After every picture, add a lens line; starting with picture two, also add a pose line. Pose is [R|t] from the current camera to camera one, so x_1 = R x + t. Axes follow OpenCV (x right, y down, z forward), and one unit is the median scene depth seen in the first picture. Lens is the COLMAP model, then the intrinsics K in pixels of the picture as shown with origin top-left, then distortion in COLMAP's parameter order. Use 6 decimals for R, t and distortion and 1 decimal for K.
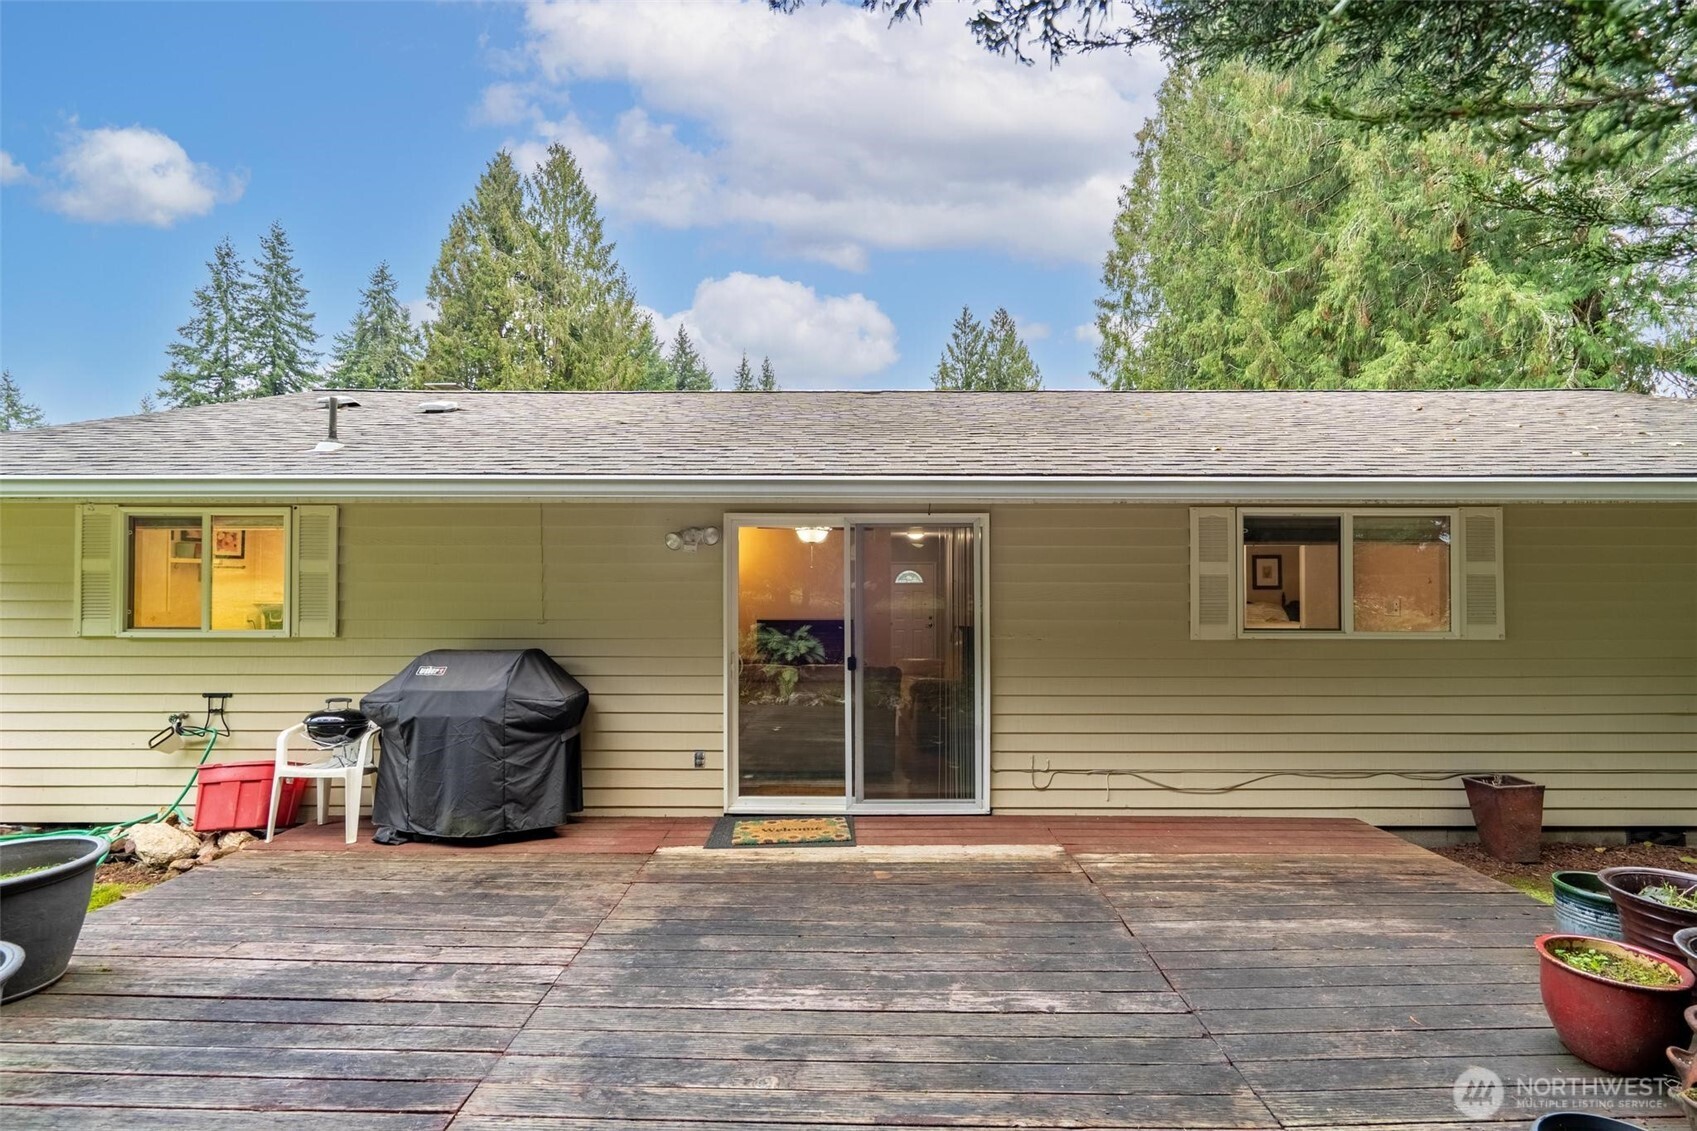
lens RADIAL K [[774.2, 0, 854.5], [0, 774.2, 574.7], [0, 0, 1]] dist [0.000254, -0.000031]
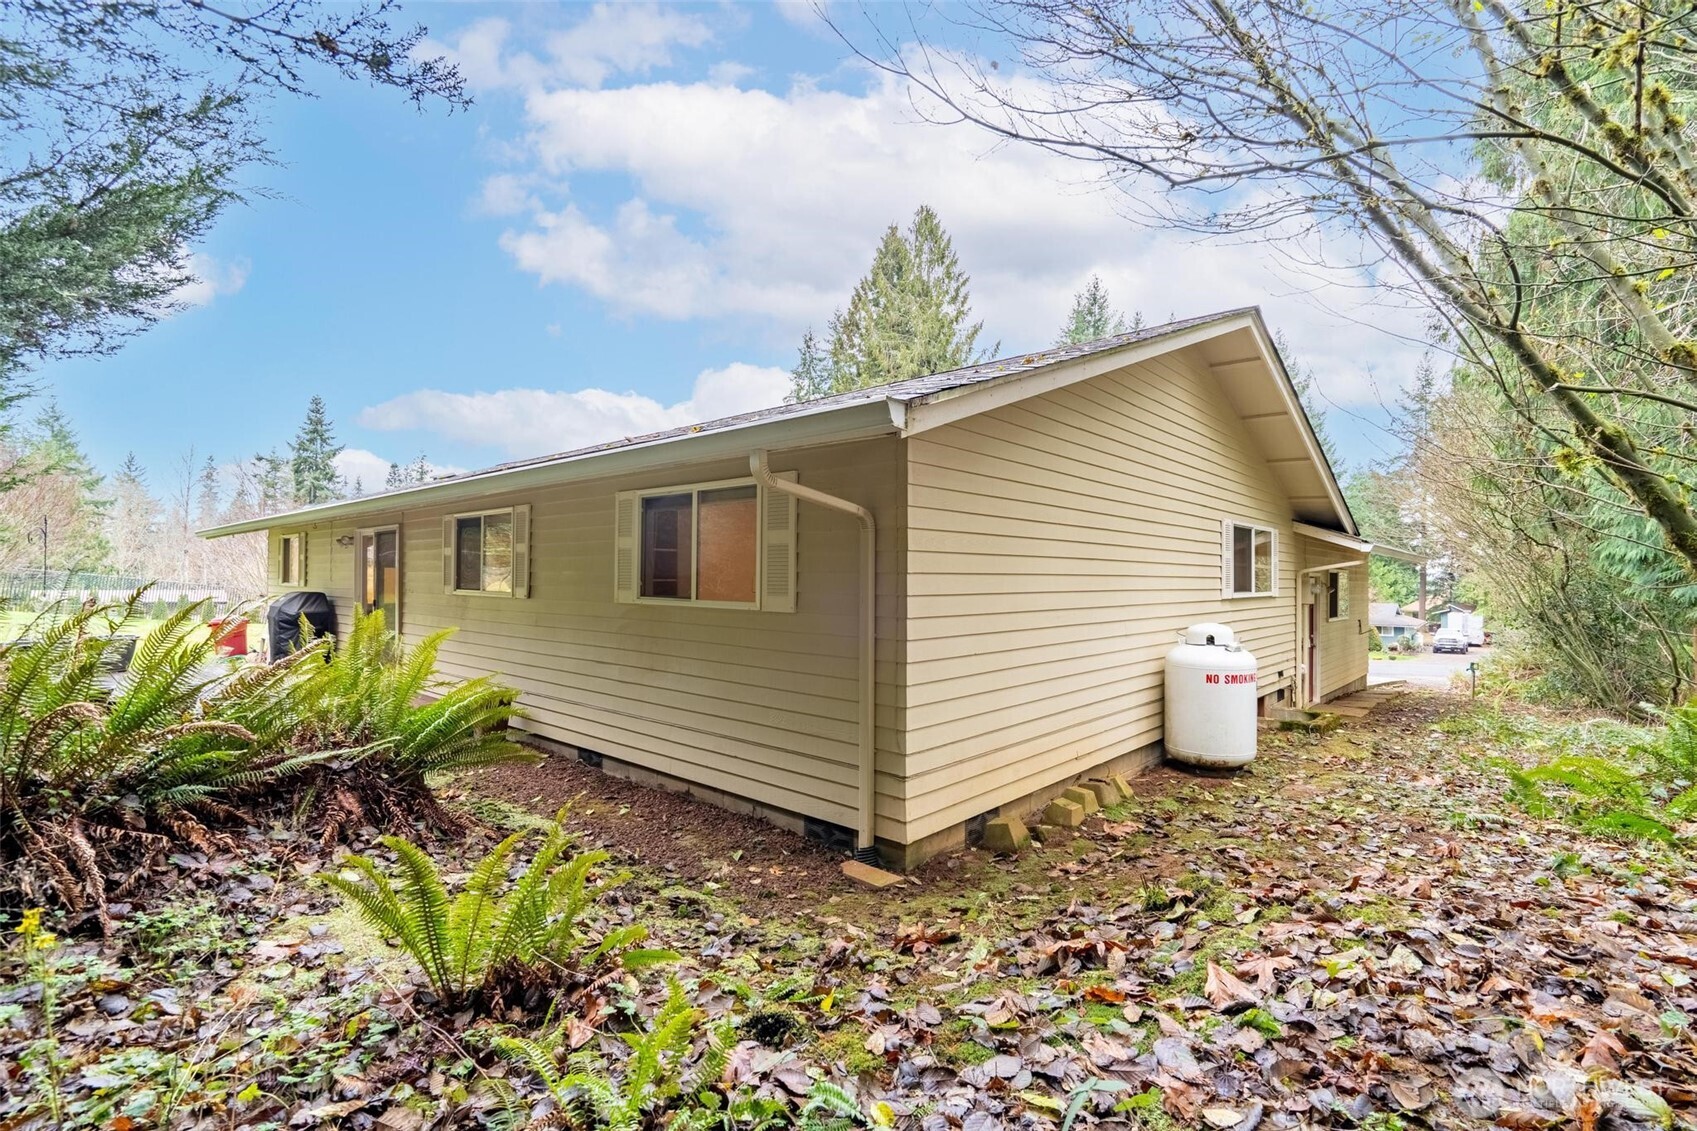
lens RADIAL K [[774.2, 0, 854.5], [0, 774.2, 574.7], [0, 0, 1]] dist [0.000254, -0.000031]
pose [[0.769000, 0.003995, -0.639237, 1.107844], [-0.010395, 0.999926, -0.006257, 0.031086], [0.639165, 0.011457, 0.768985, 0.231199]]
